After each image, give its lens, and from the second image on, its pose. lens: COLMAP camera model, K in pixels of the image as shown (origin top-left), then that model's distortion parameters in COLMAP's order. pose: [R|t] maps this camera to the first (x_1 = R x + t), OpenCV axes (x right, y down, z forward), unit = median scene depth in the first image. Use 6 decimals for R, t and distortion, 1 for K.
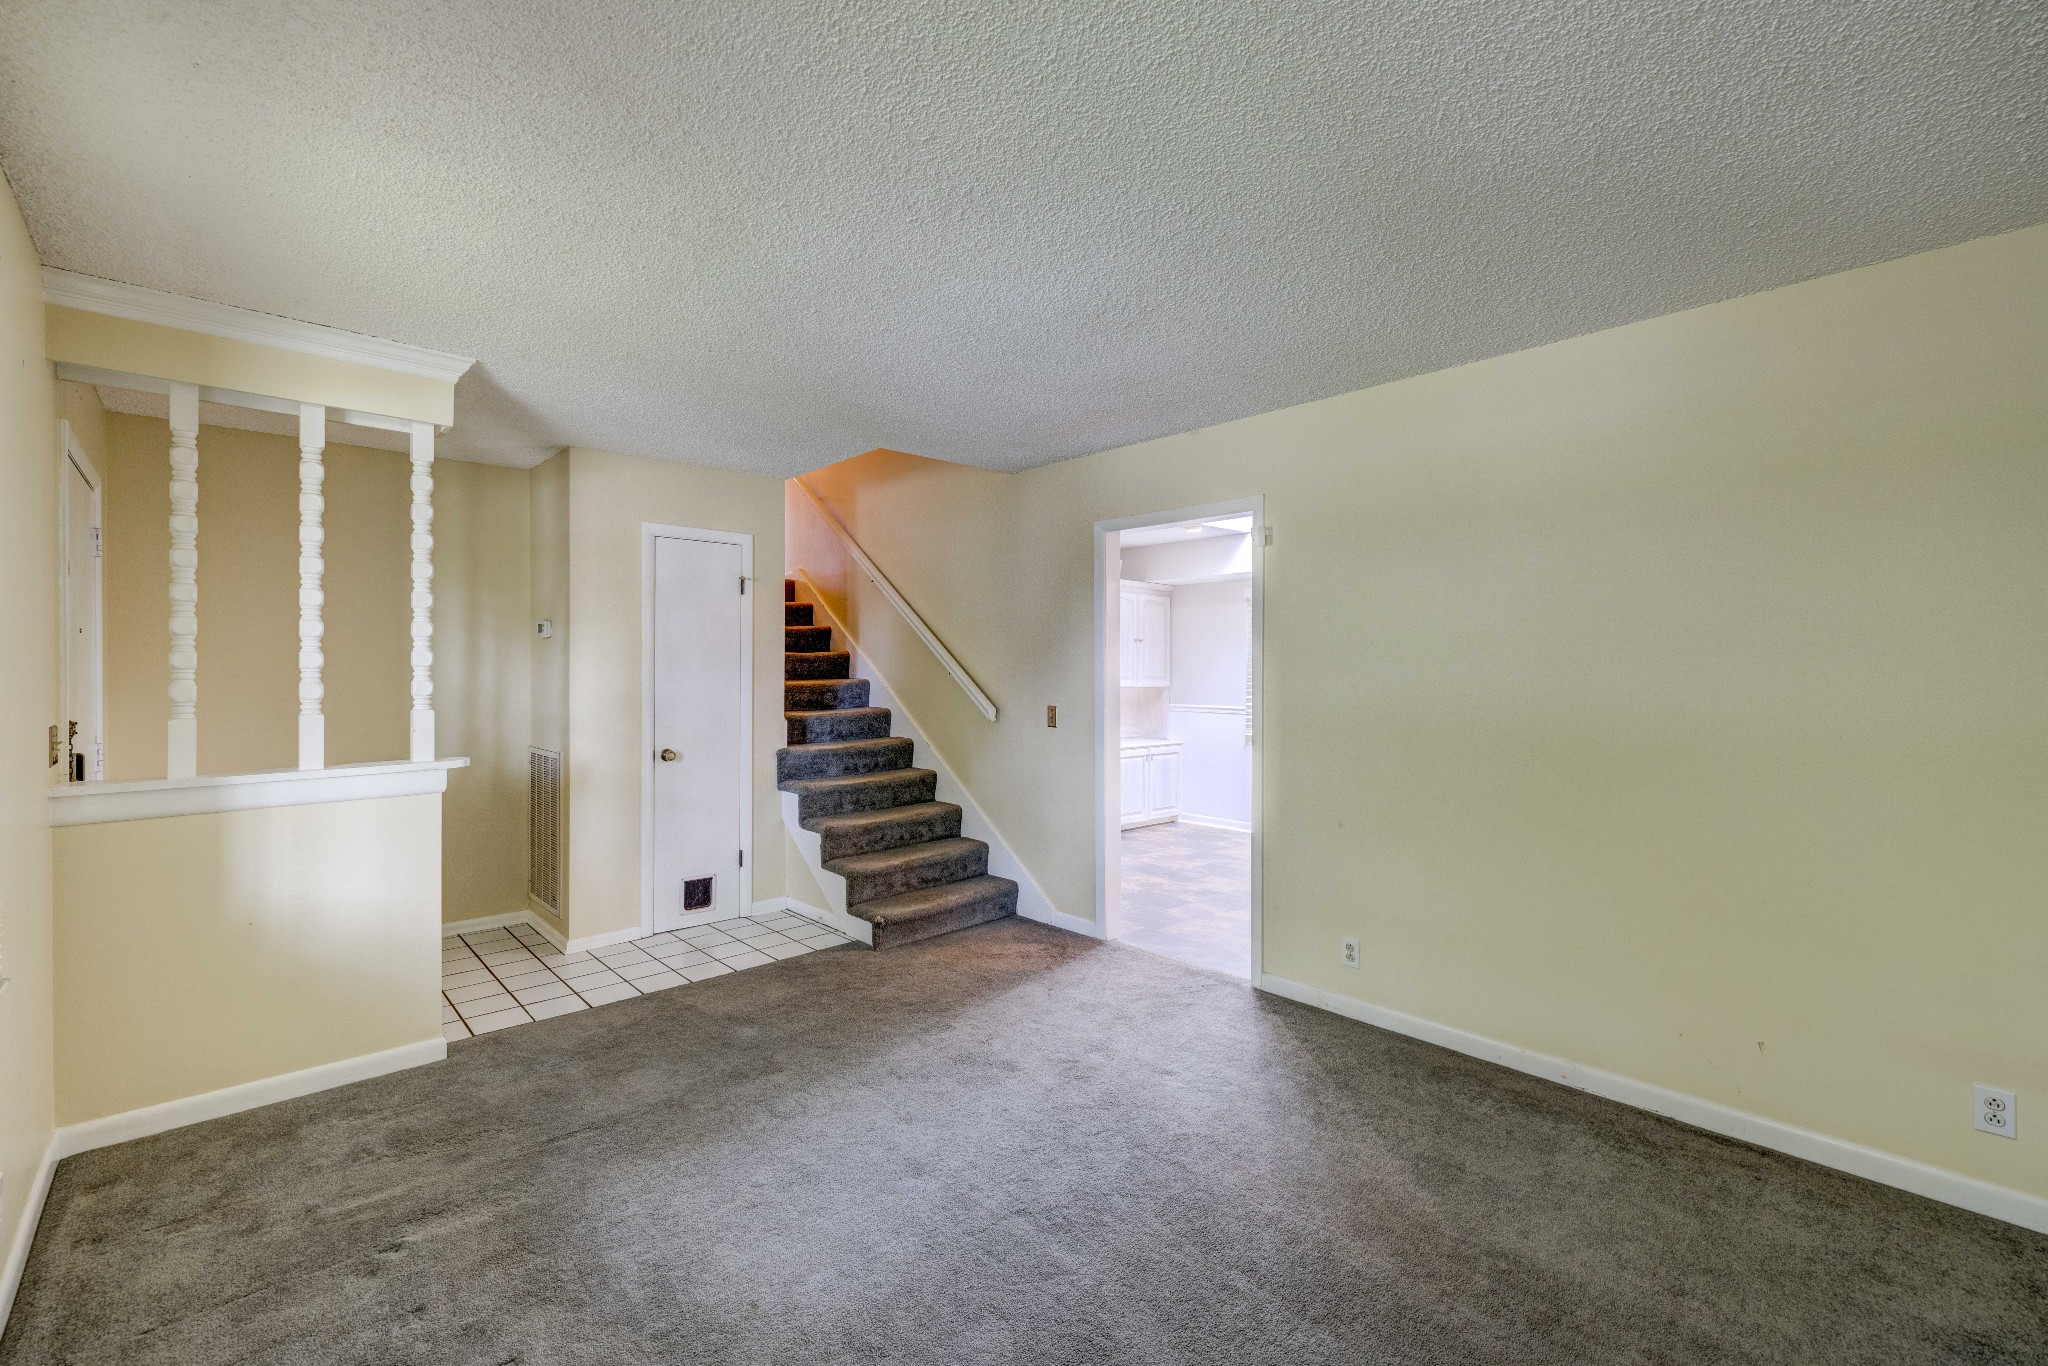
lens RADIAL K [[865.4, 0, 1023.1], [0, 865.4, 680.0], [0, 0, 1]] dist [0.002755, 0.001508]
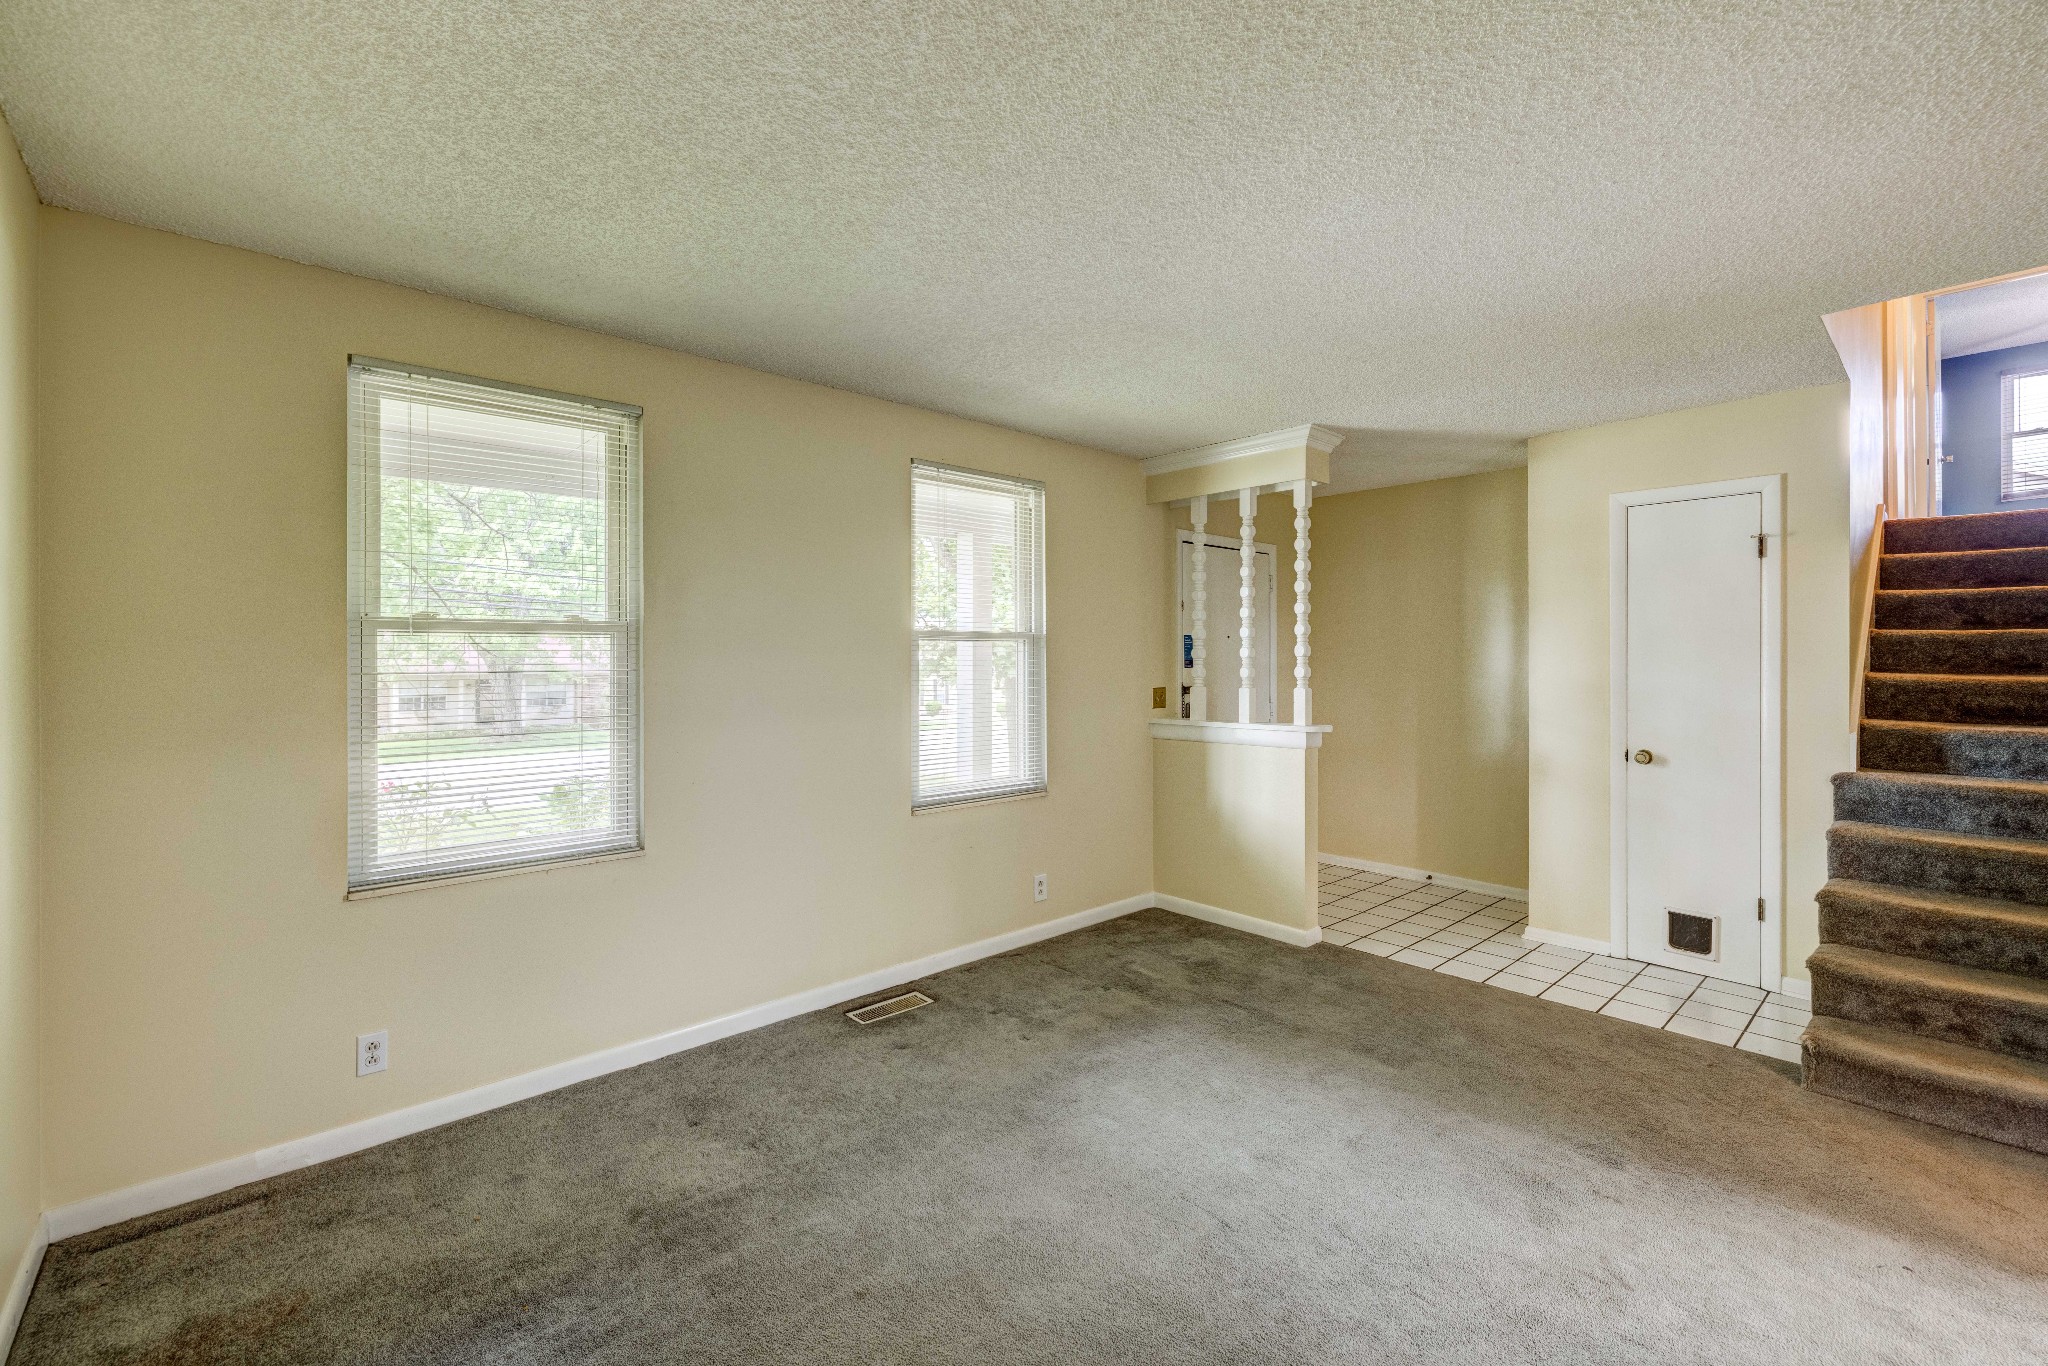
lens RADIAL K [[865.4, 0, 986.4], [0, 865.4, 649.9], [0, 0, 1]] dist [0.002755, 0.001508]
pose [[-0.042325, -0.011436, -0.999038, 0.656667], [-0.009089, 0.999898, -0.011060, -0.005725], [0.999063, 0.008612, -0.042424, 0.521421]]
